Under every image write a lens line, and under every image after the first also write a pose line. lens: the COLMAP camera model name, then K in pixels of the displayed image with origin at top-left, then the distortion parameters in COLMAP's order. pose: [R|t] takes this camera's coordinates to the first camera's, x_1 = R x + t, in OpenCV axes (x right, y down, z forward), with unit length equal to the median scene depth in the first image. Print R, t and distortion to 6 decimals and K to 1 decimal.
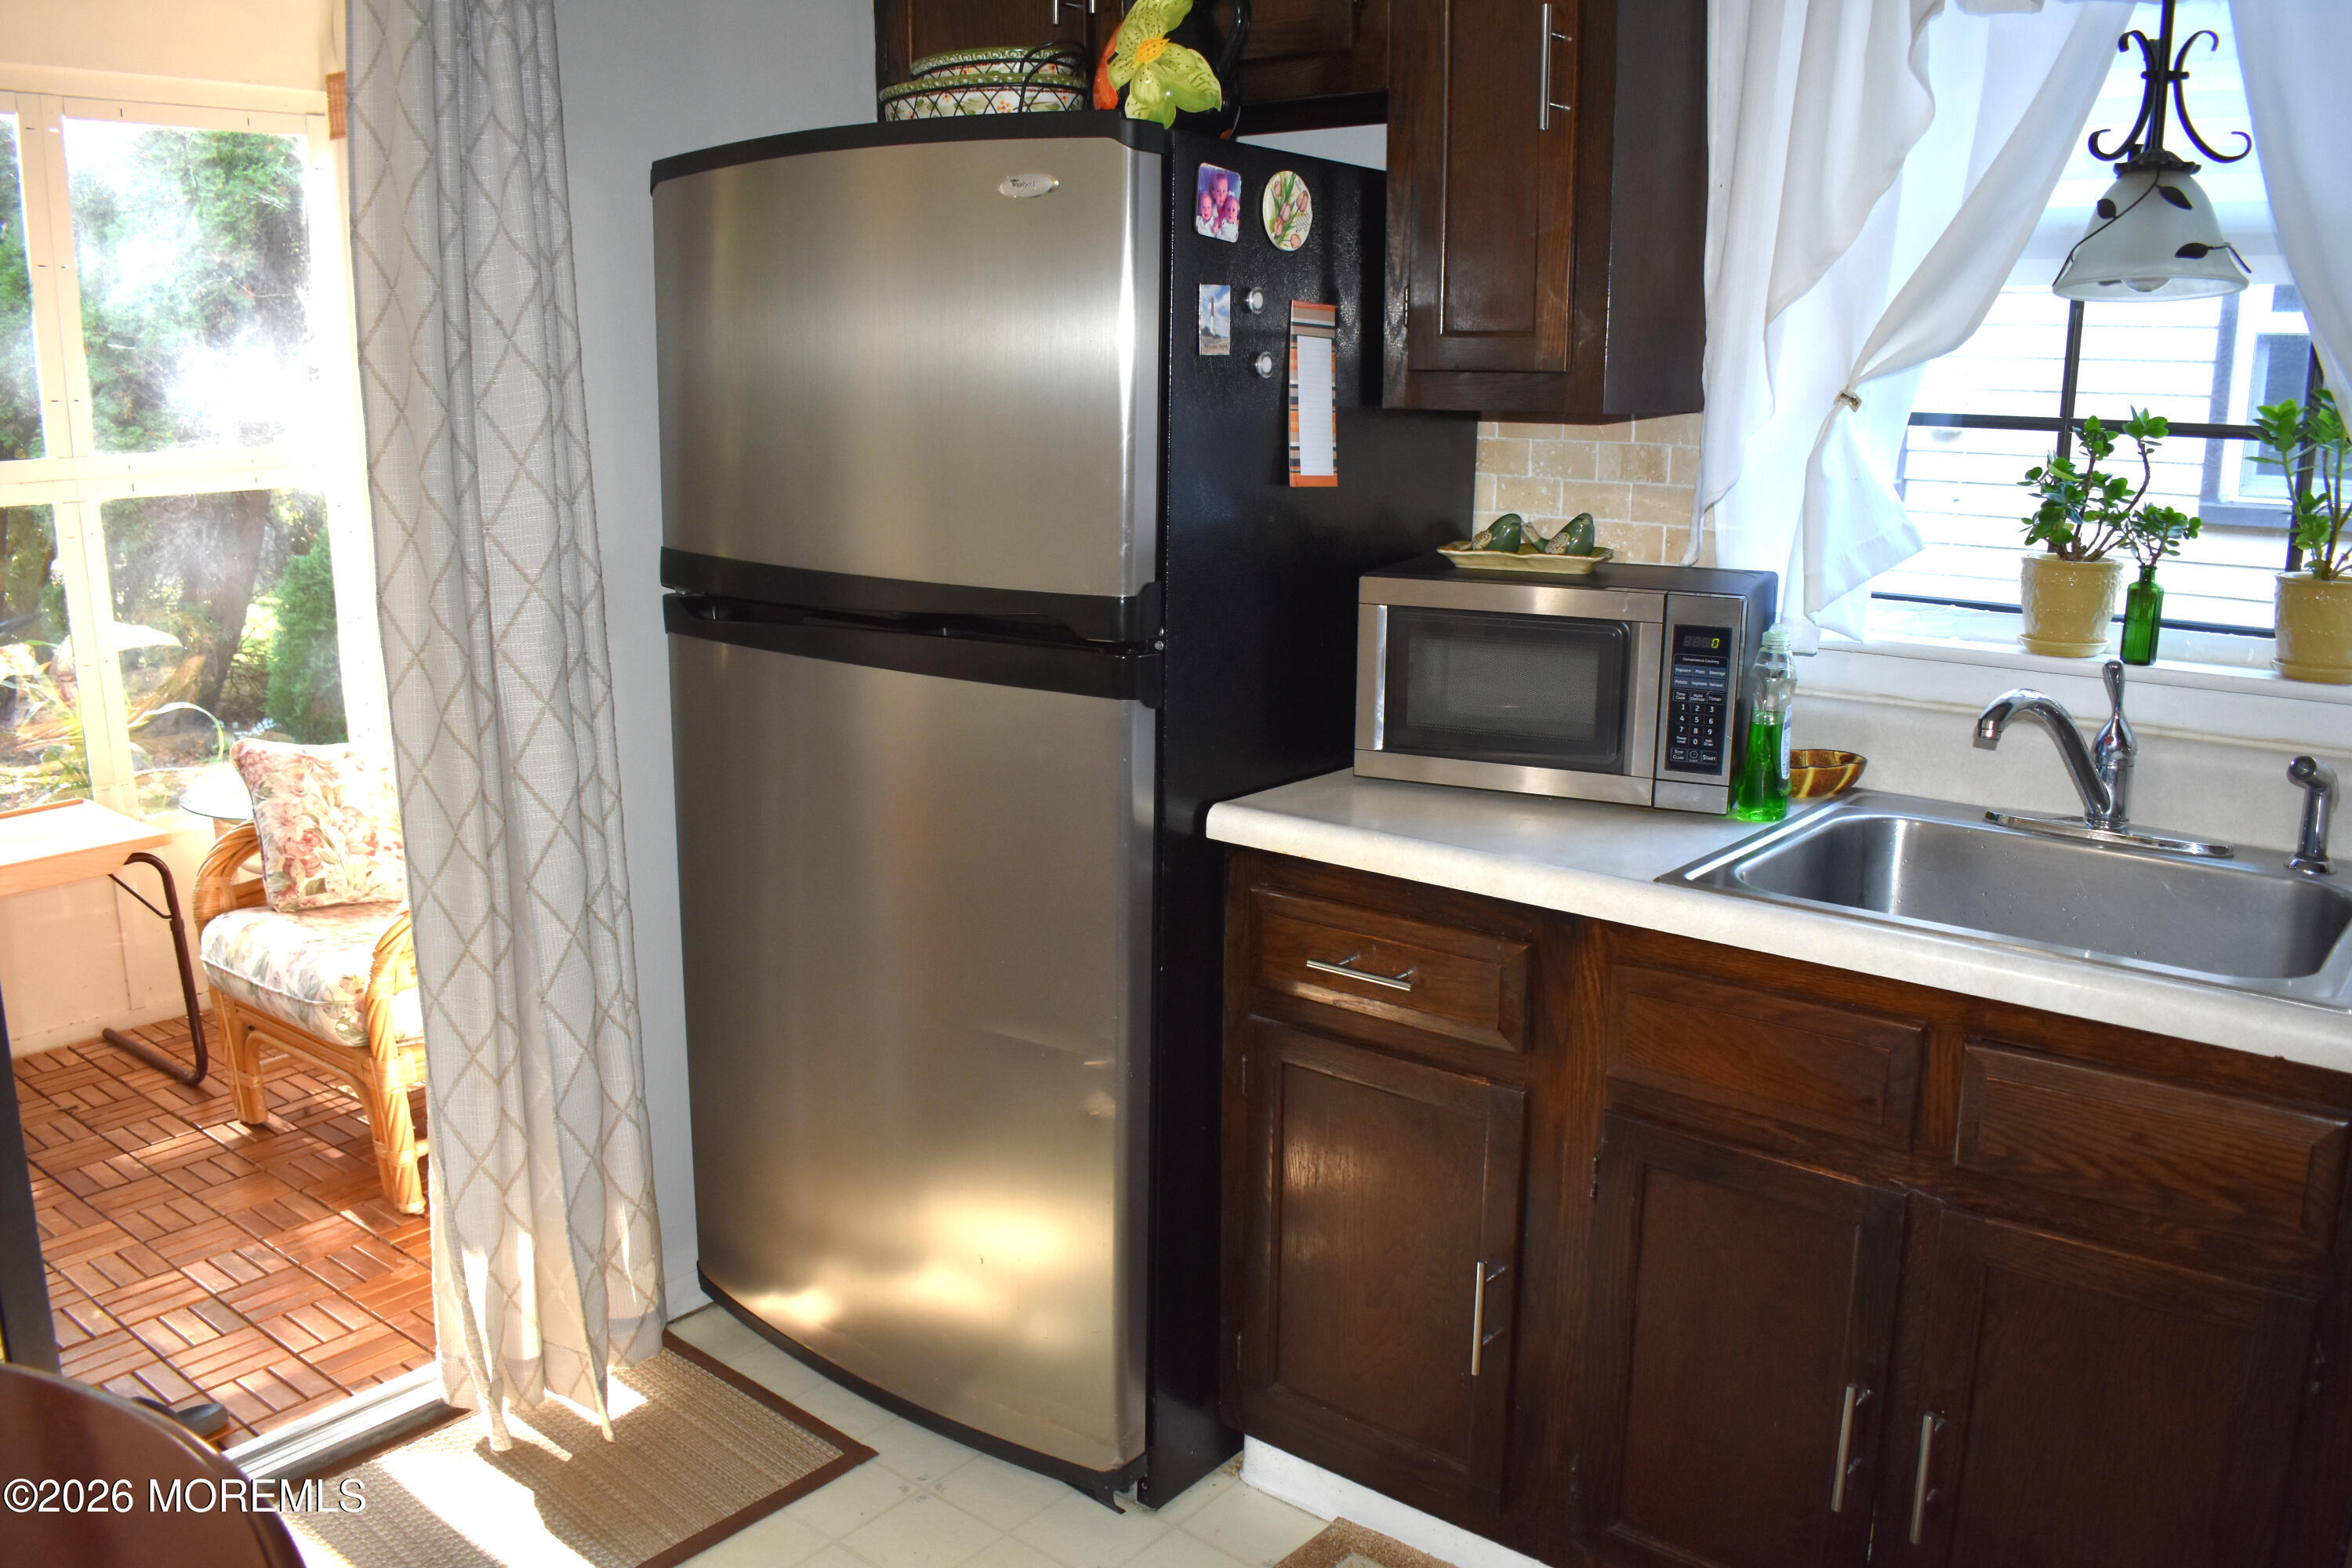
lens RADIAL K [[1854.6, 0, 1176.0], [0, 1854.6, 784.0], [0, 0, 1]] dist [-0.094949, 0.016288]
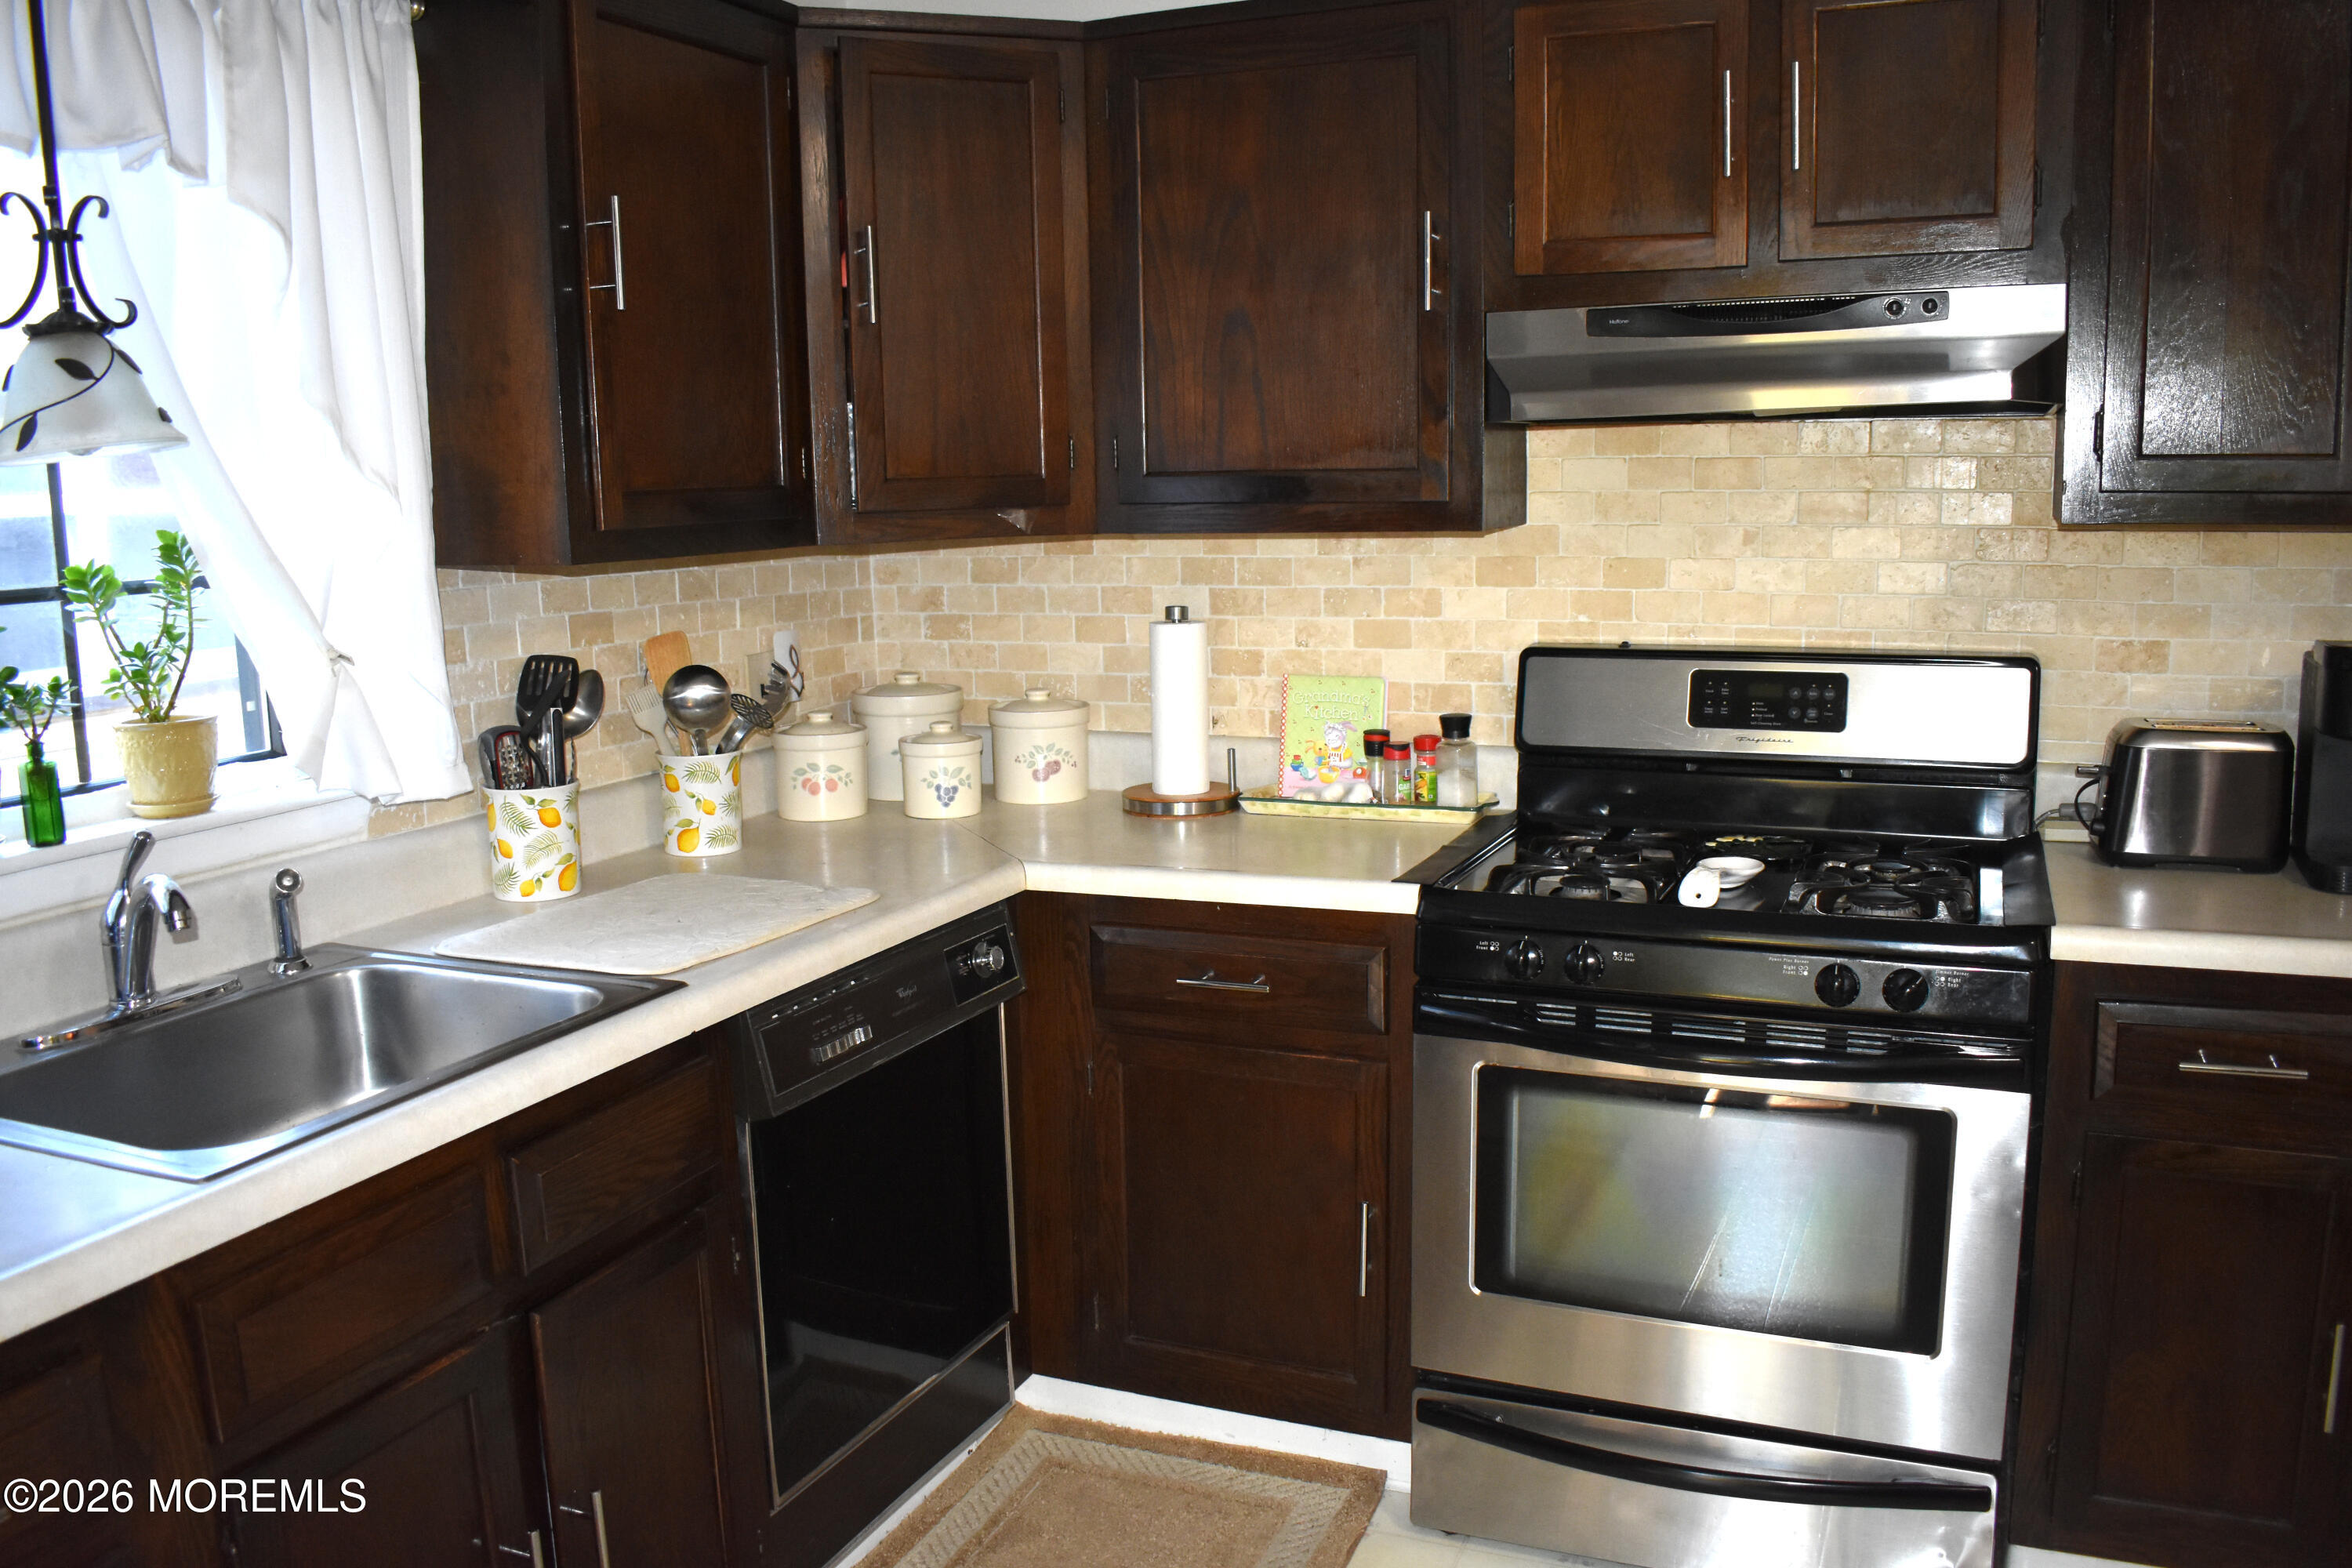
lens RADIAL K [[1854.6, 0, 1176.0], [0, 1854.6, 784.0], [0, 0, 1]] dist [-0.094949, 0.016288]
pose [[-0.290989, -0.148158, 0.945185, -0.514765], [0.236071, 0.946270, 0.221006, -0.164560], [-0.927144, 0.287441, -0.240379, 0.670017]]
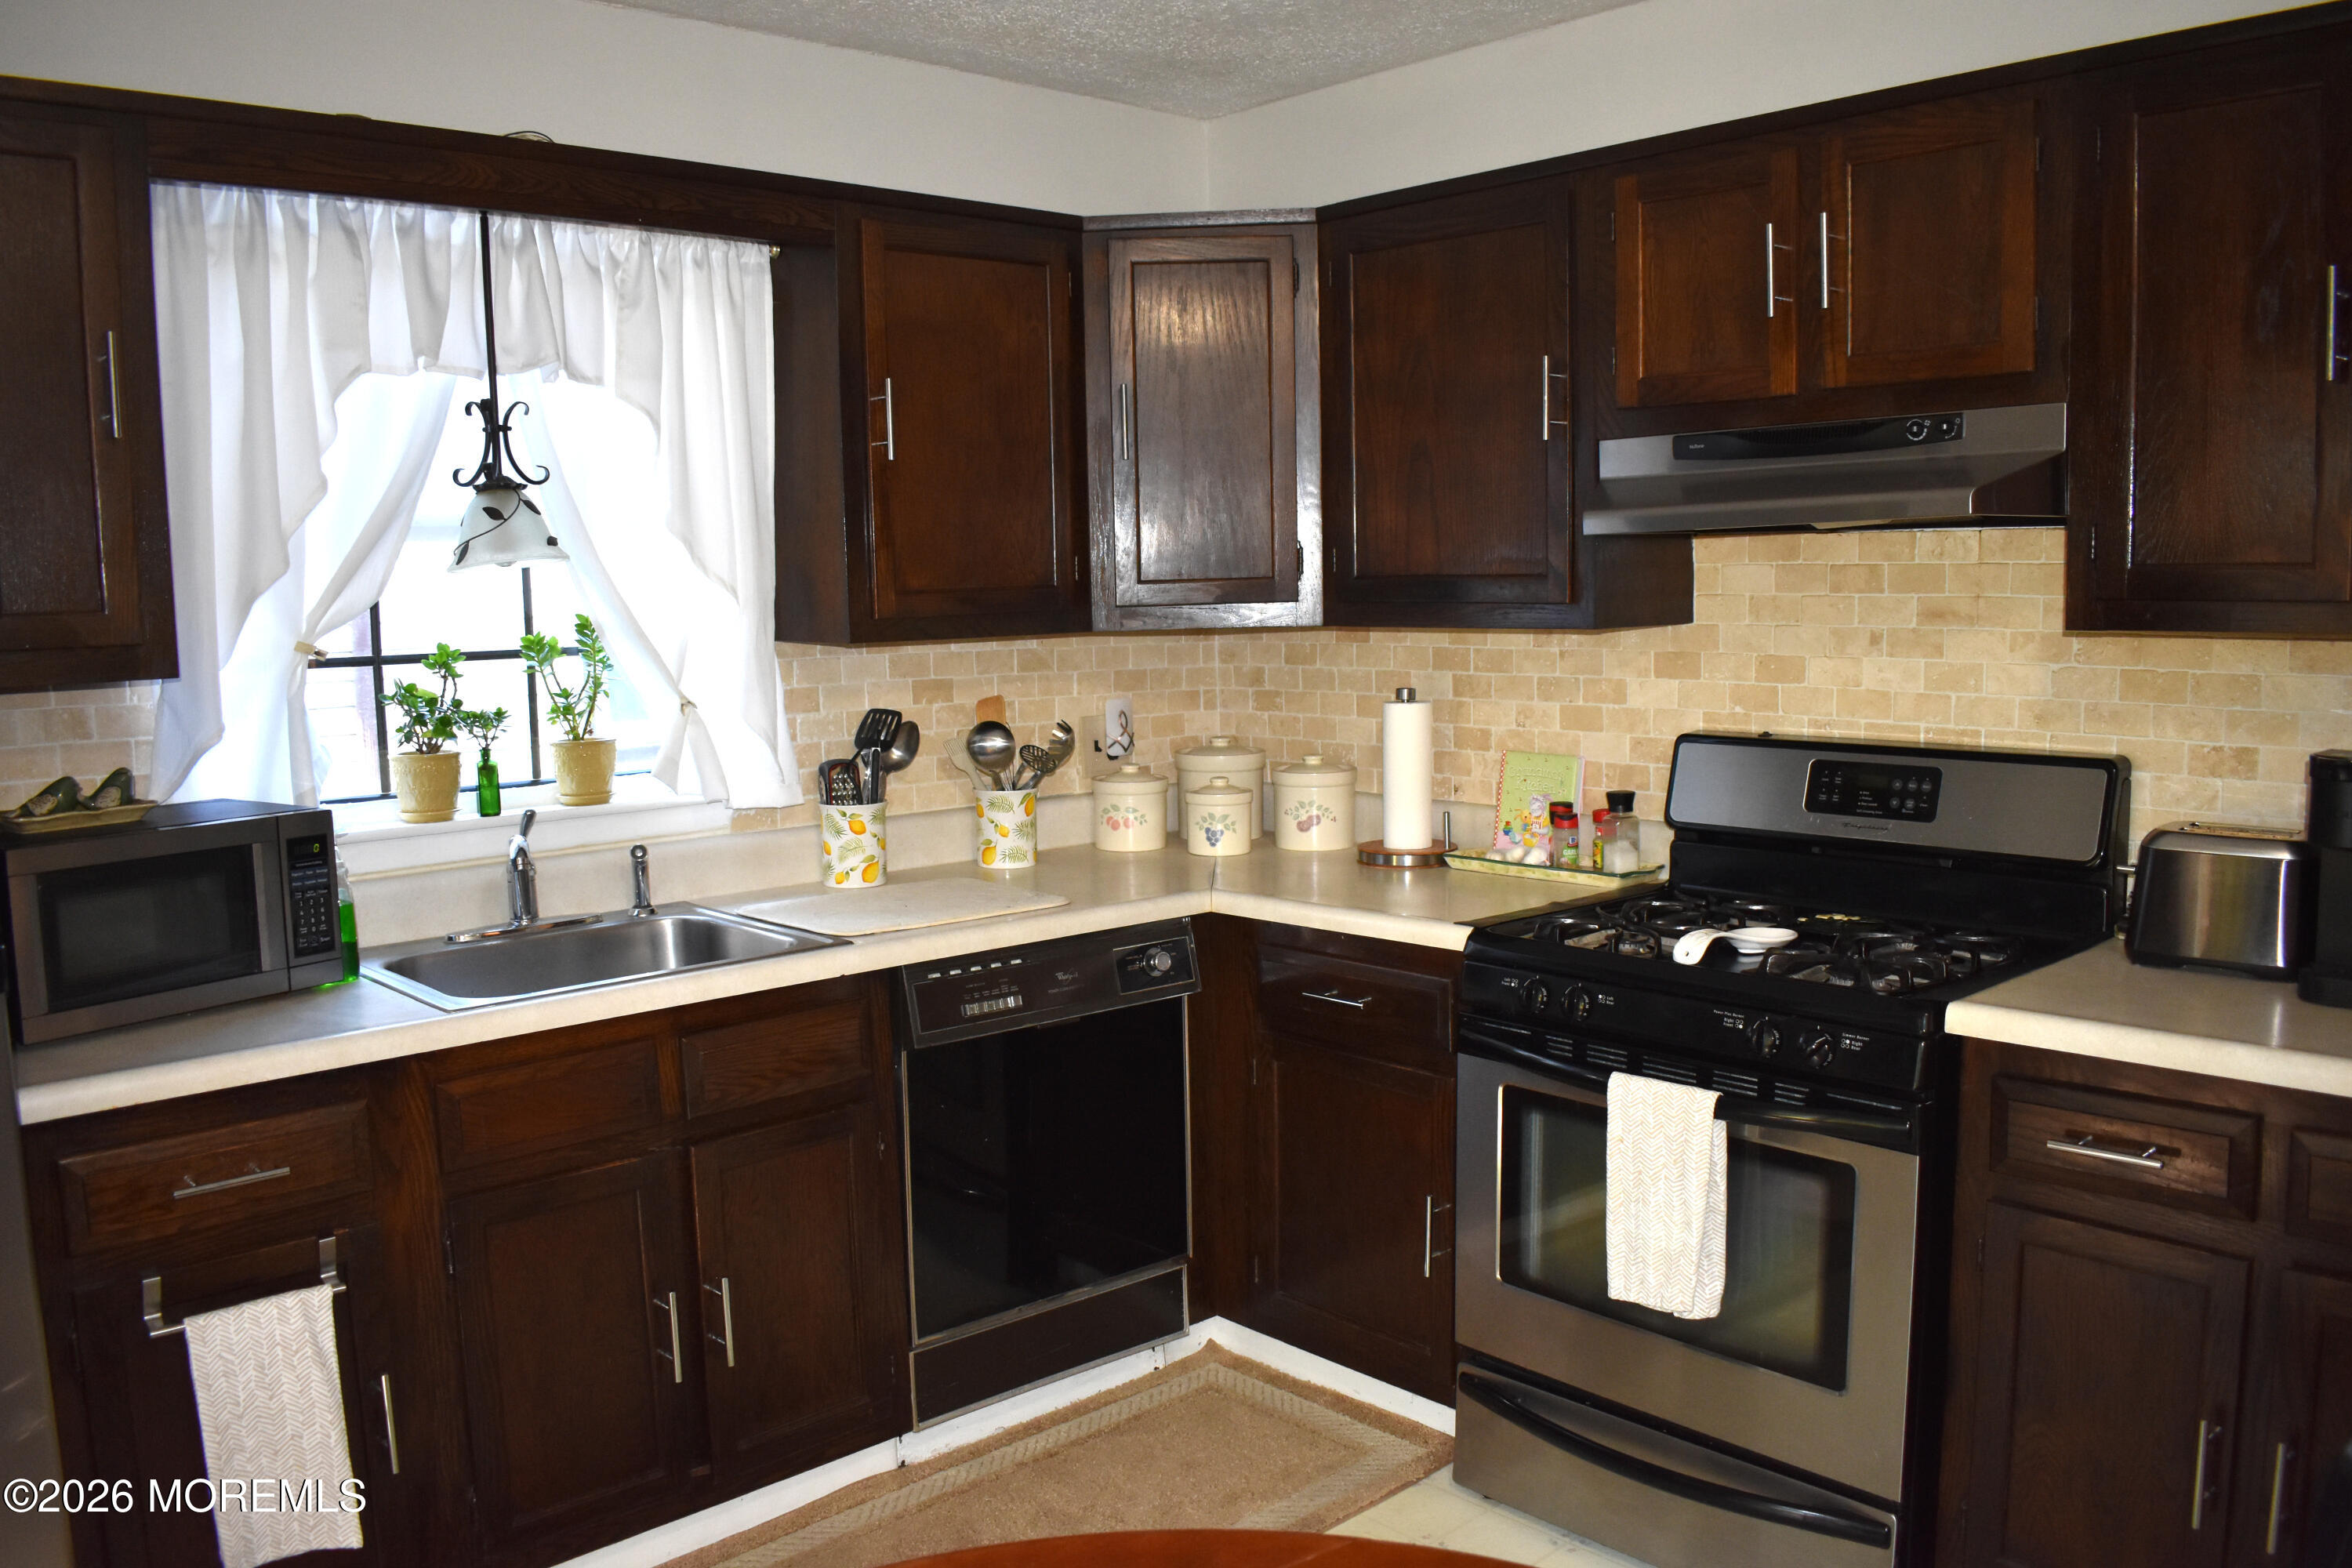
lens RADIAL K [[1854.6, 0, 1176.0], [0, 1854.6, 784.0], [0, 0, 1]] dist [-0.094949, 0.016288]
pose [[0.132089, -0.112254, 0.984861, -0.842866], [0.242101, 0.967130, 0.077763, -0.072835], [-0.961218, 0.228164, 0.154924, 0.234456]]
